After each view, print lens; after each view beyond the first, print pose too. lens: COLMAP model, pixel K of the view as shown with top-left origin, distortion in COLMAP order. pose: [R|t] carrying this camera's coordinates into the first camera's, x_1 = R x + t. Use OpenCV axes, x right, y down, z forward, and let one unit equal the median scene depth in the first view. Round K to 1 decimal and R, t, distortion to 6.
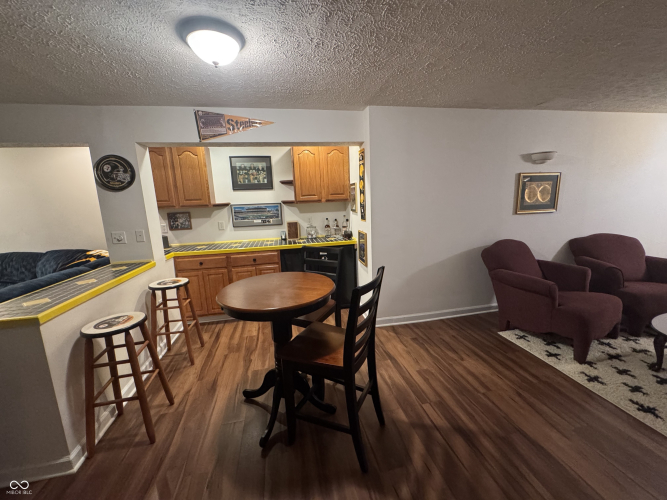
lens RADIAL K [[265.3, 0, 334.8], [0, 265.3, 251.2], [0, 0, 1]] dist [-0.008144, 0.001469]
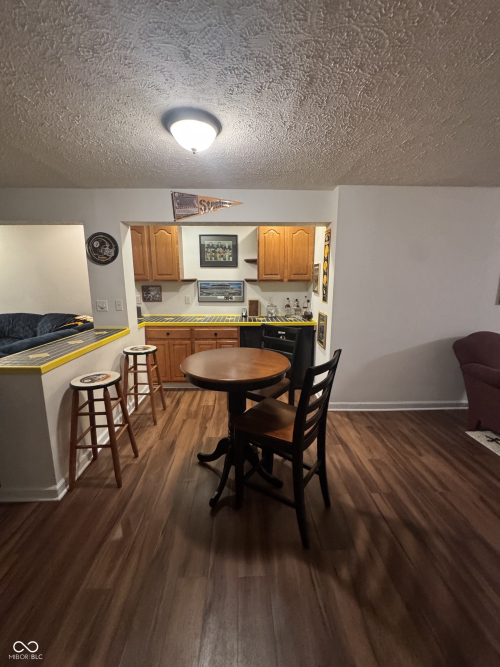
lens RADIAL K [[265.3, 0, 252.2], [0, 265.3, 335.0], [0, 0, 1]] dist [-0.008144, 0.001469]
pose [[0.985353, 0.072611, -0.154293, 0.003469], [-0.069870, 0.997288, 0.023120, 0.002488], [0.155554, -0.012001, 0.987755, -0.022323]]
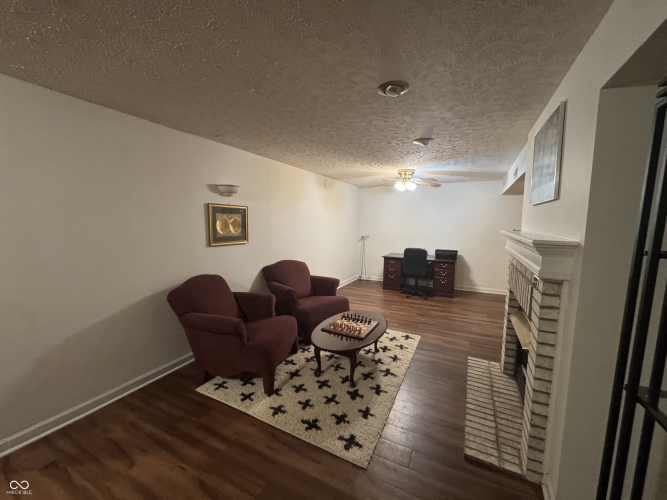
lens RADIAL K [[265.3, 0, 333.7], [0, 265.3, 254.1], [0, 0, 1]] dist [-0.008144, 0.001469]
pose [[0.611746, -0.049646, 0.789494, 0.298781], [0.119095, 0.992433, -0.029875, -0.046700], [-0.782037, 0.112301, 0.613030, 0.124057]]
